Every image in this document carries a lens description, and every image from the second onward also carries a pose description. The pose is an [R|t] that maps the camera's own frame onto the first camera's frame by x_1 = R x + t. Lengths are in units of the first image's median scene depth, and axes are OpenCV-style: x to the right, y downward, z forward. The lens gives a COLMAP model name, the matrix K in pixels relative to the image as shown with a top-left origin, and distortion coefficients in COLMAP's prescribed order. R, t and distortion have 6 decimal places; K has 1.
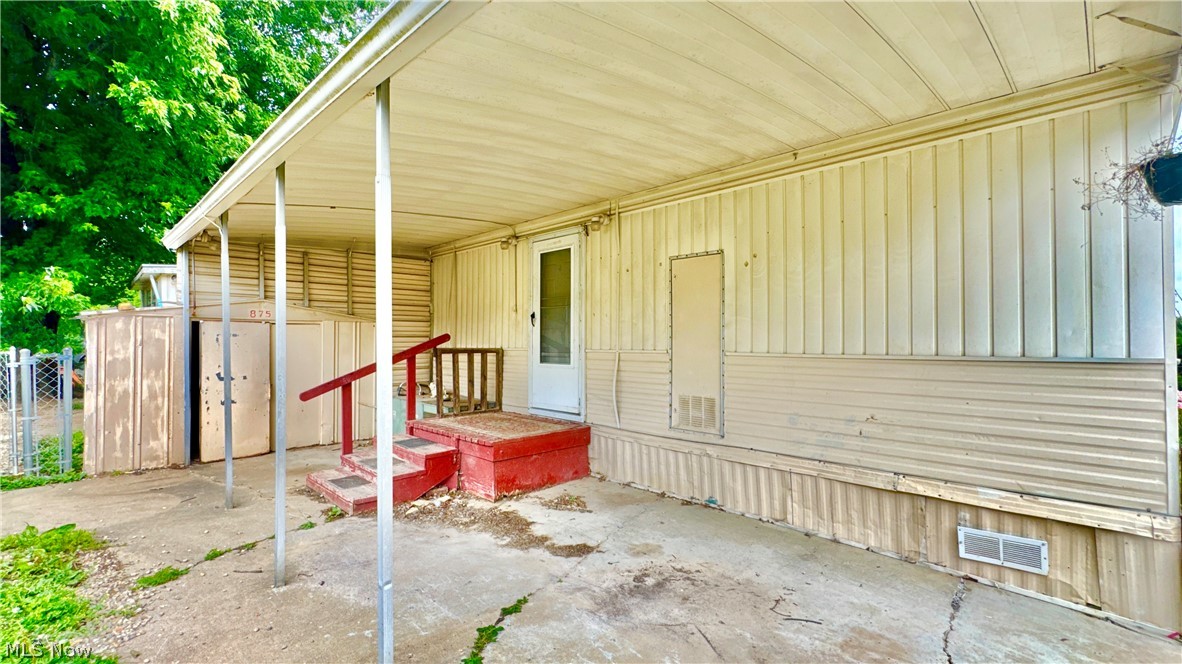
lens RADIAL K [[471.5, 0, 591.0], [0, 471.5, 332.0], [0, 0, 1]] dist [-0.001264, 0.000087]
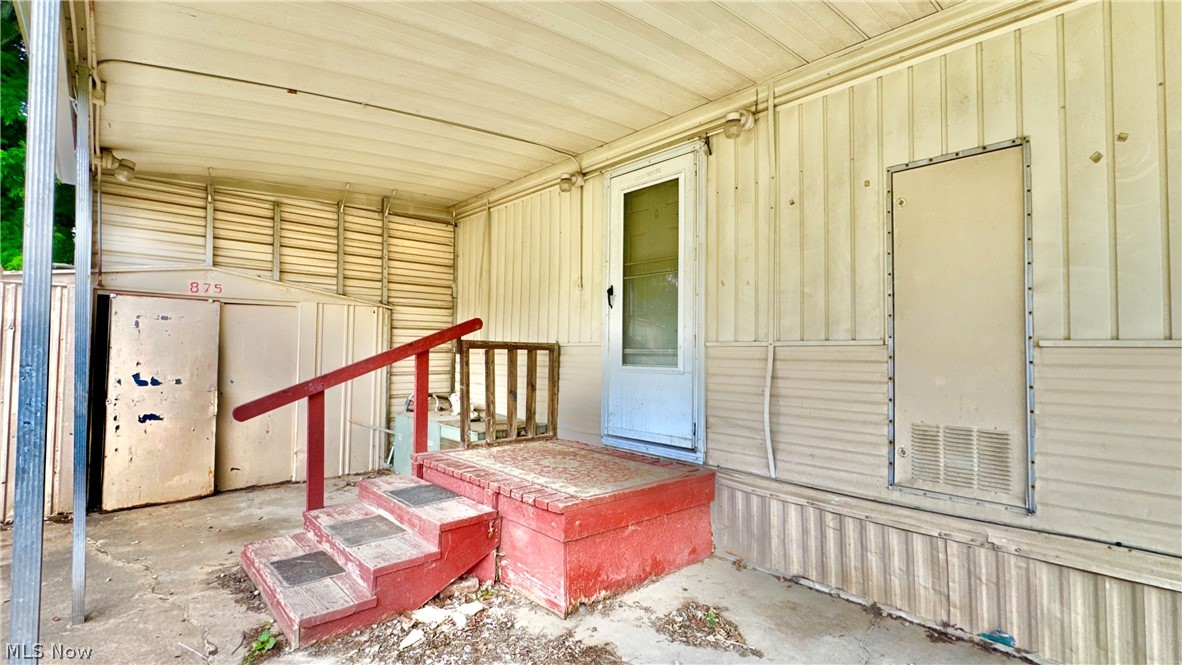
lens RADIAL K [[486.7, 0, 591.0], [0, 486.7, 332.5], [0, 0, 1]] dist [-0.000962, 0.000374]
pose [[0.998642, 0.008582, -0.051390, -0.131630], [-0.009785, 0.999683, -0.023204, 0.042556], [0.051175, 0.023675, 0.998409, 0.388154]]
